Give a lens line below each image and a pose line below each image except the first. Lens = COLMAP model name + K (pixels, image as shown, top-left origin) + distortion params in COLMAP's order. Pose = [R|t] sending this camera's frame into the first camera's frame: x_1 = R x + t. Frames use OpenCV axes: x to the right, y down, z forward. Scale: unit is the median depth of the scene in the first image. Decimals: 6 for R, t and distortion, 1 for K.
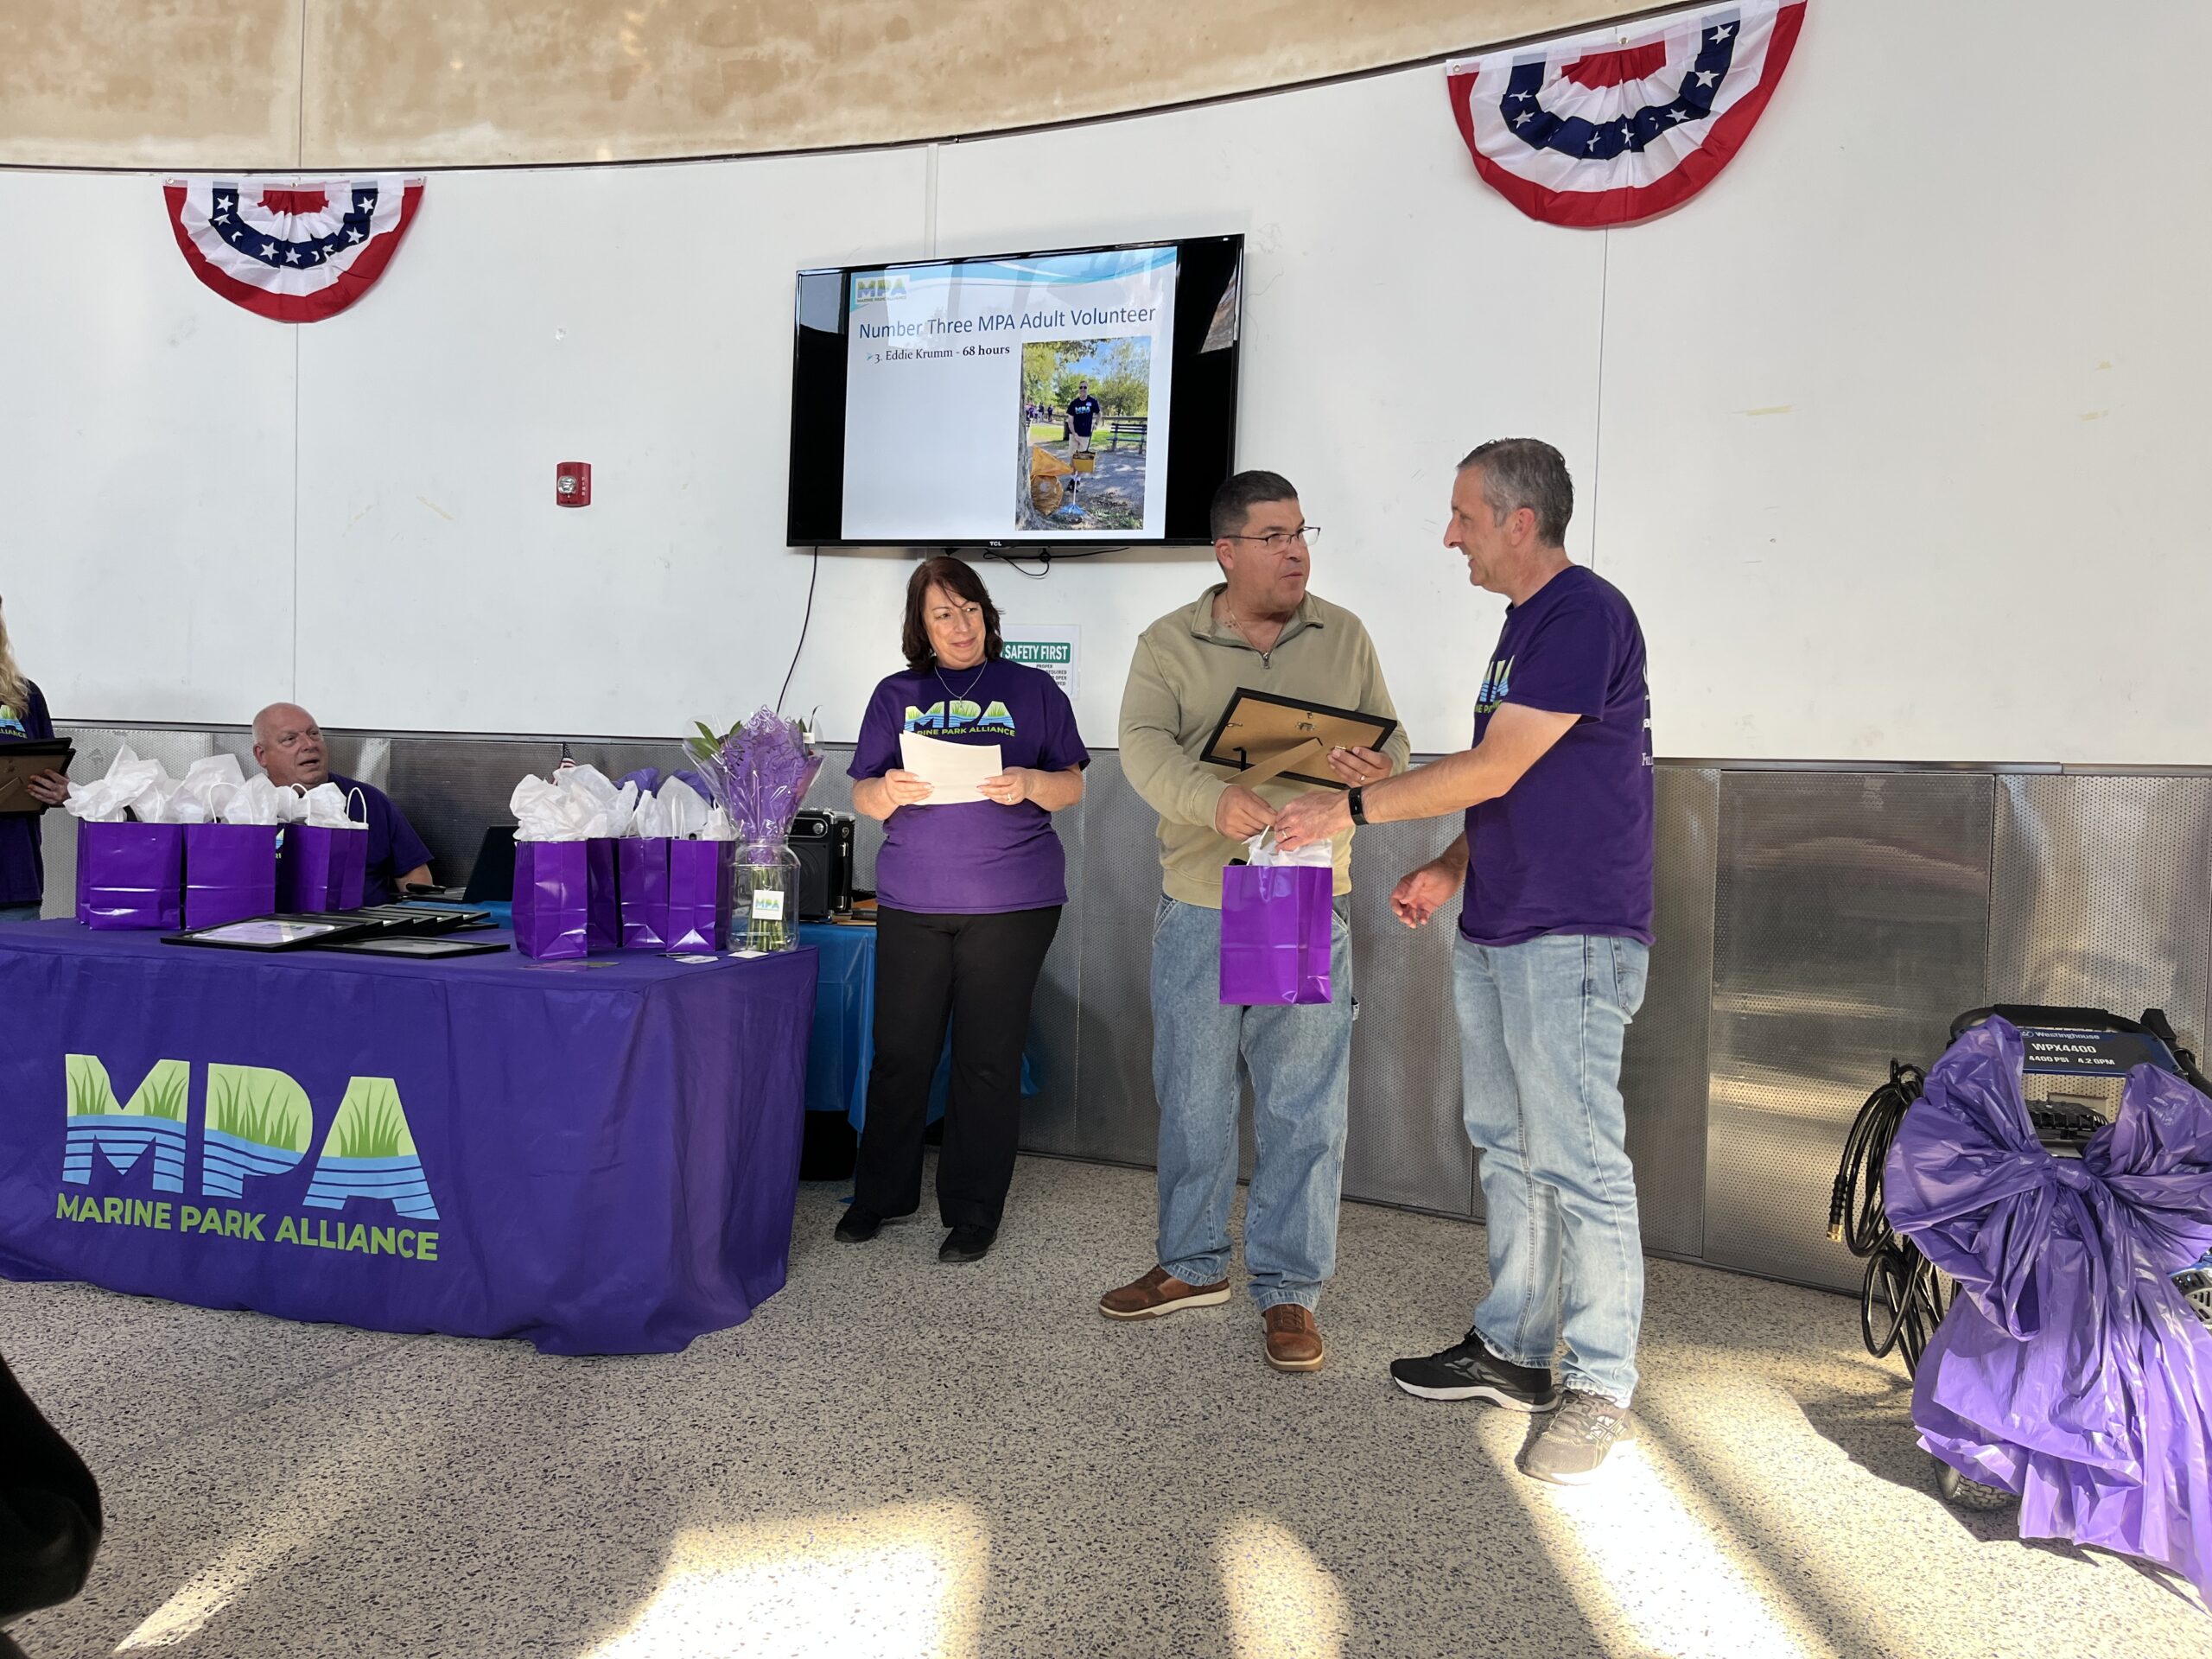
lens RADIAL K [[1664.7, 0, 1120.0], [0, 1664.7, 845.2], [0, 0, 1]] dist [0.059778, -0.086084]
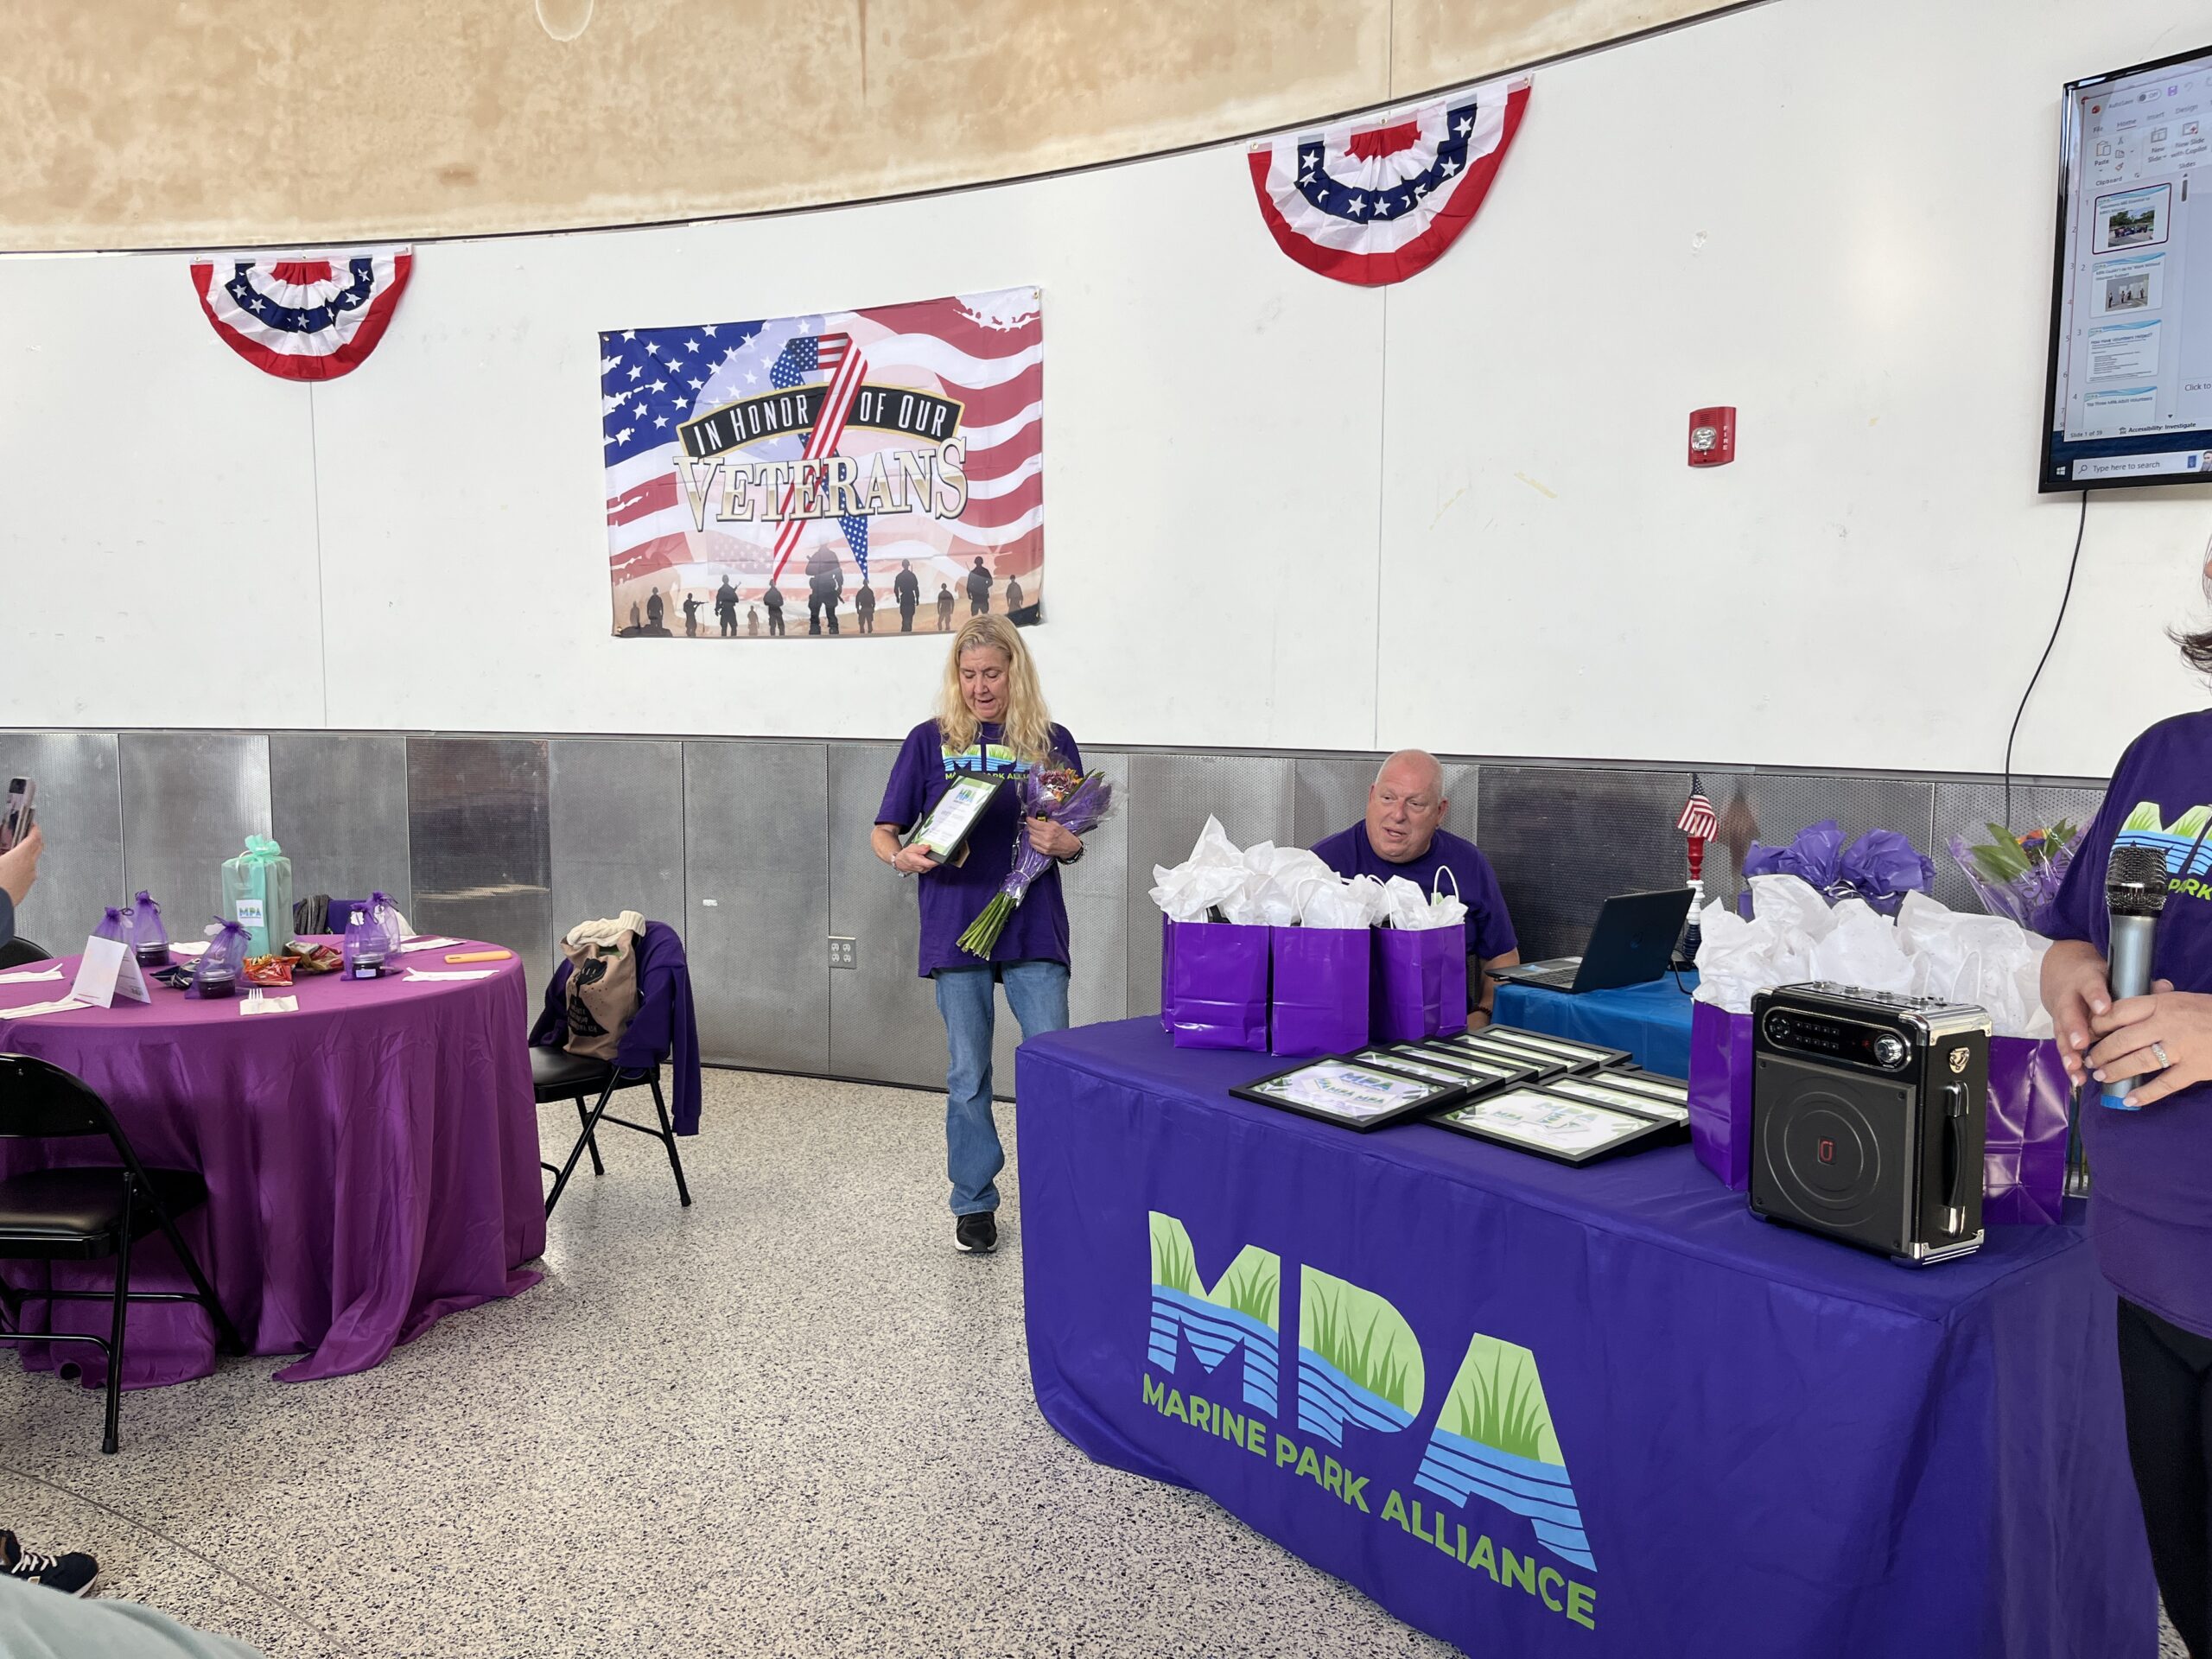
lens RADIAL K [[1664.7, 0, 1114.1], [0, 1664.7, 852.5], [0, 0, 1]] dist [0.059778, -0.086084]
pose [[0.826711, 0.025936, -0.562029, -0.153591], [0.002920, 0.998726, 0.050383, -0.085839], [0.562619, -0.043293, 0.825582, 0.268973]]
